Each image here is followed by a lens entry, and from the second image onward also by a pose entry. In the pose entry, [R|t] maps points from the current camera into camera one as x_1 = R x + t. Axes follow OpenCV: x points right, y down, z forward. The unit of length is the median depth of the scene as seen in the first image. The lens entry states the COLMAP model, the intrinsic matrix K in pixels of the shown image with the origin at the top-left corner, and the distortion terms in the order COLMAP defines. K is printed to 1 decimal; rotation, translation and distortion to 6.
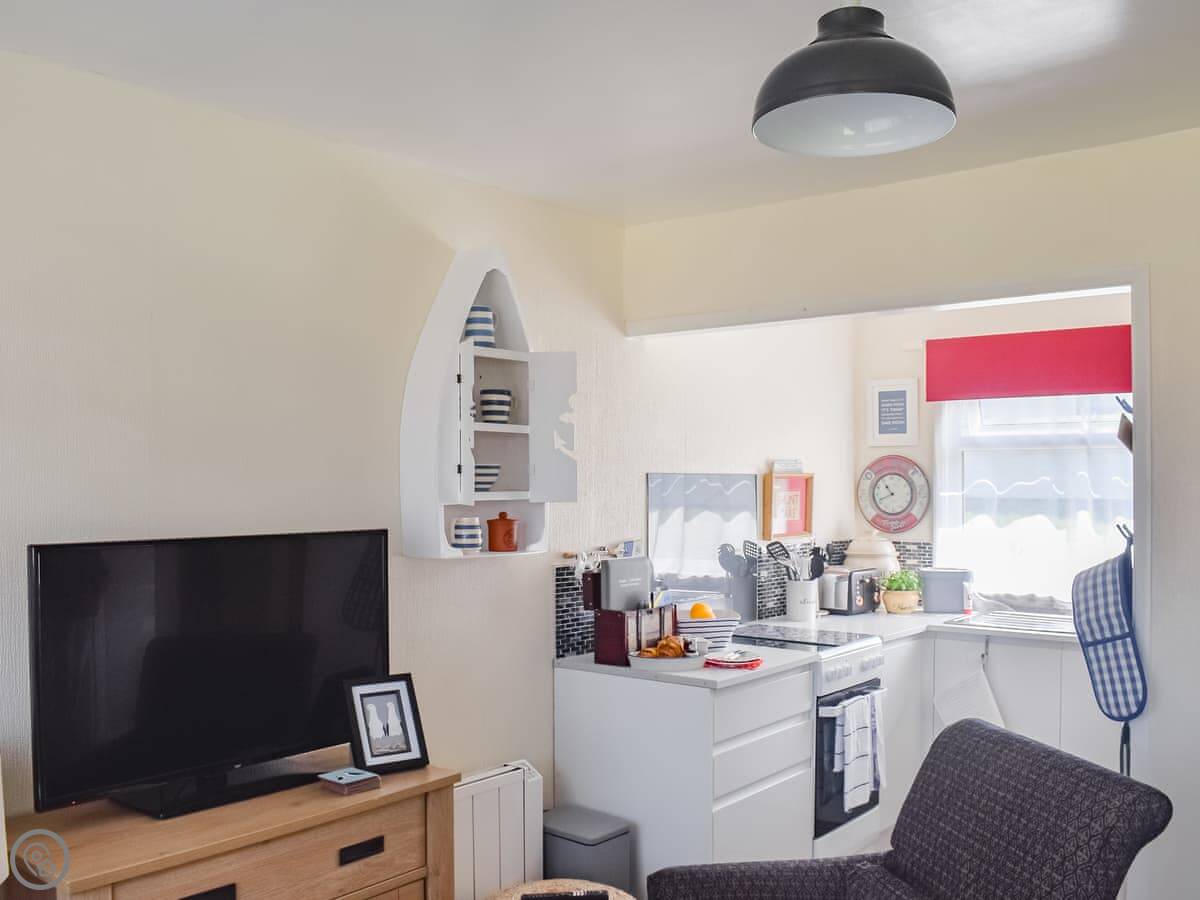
lens RADIAL K [[1081.8, 0, 600.6], [0, 1081.8, 470.3], [0, 0, 1]] dist [-0.096183, 0.001085]
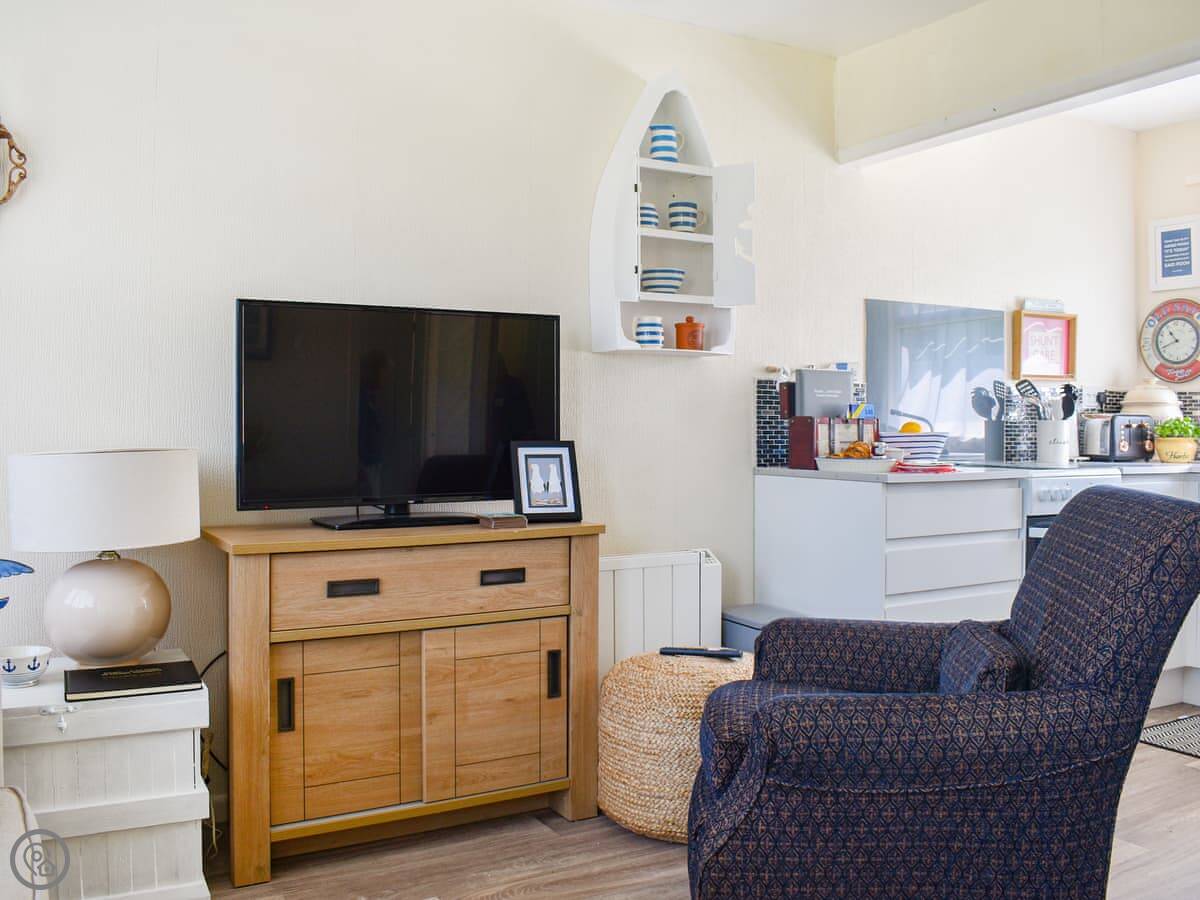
lens RADIAL K [[1060.7, 0, 599.7], [0, 1060.7, 405.1], [0, 0, 1]] dist [-0.095408, 0.012021]
pose [[0.931802, 0.000389, -0.362967, 0.177462], [-0.001591, 0.999994, -0.003012, 0.110674], [0.362964, 0.003384, 0.931797, -0.011817]]
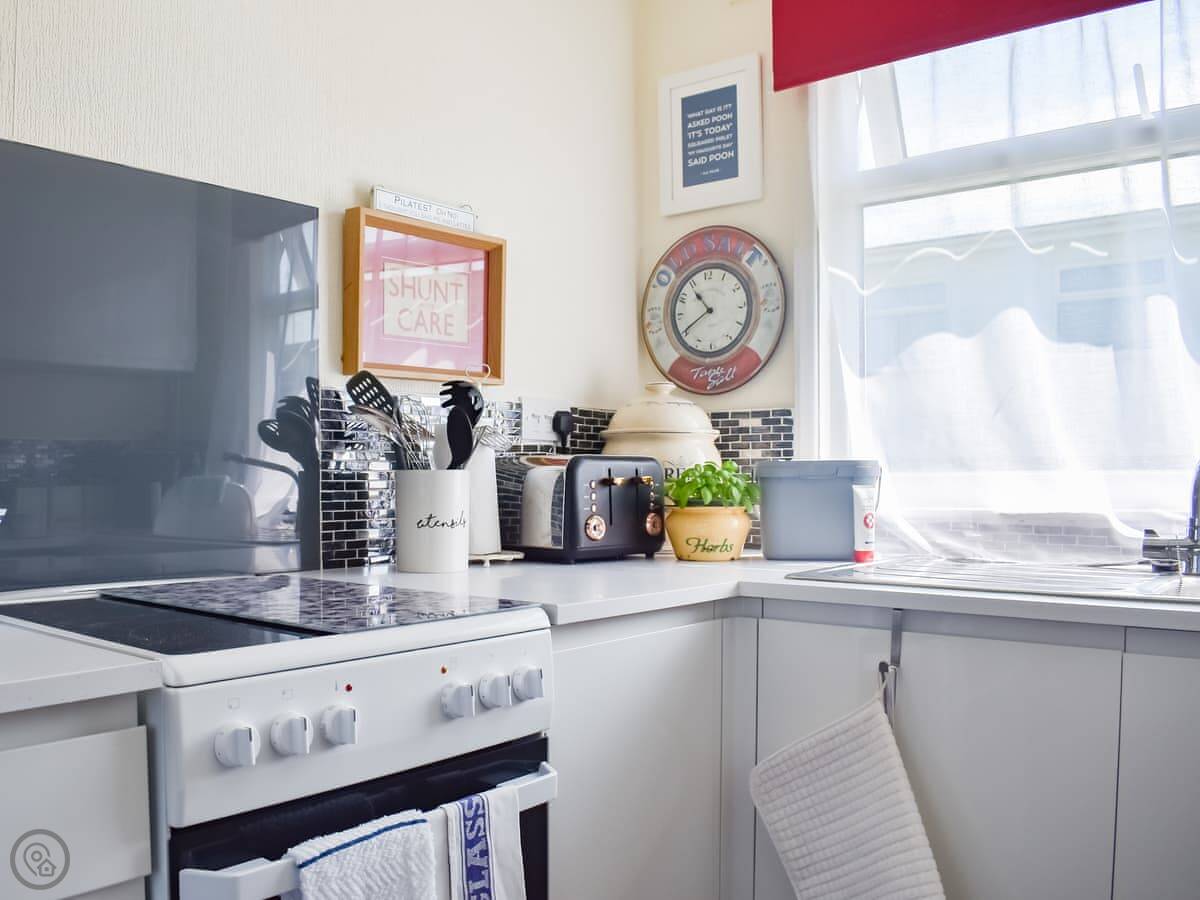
lens RADIAL K [[1086.2, 0, 530.8], [0, 1086.2, 469.2], [0, 0, 1]] dist [-0.066210, 0.004203]
pose [[0.999470, -0.002355, -0.032463, 0.285513], [0.002561, 0.999977, 0.006314, 0.119614], [0.032447, -0.006394, 0.999453, 0.721747]]
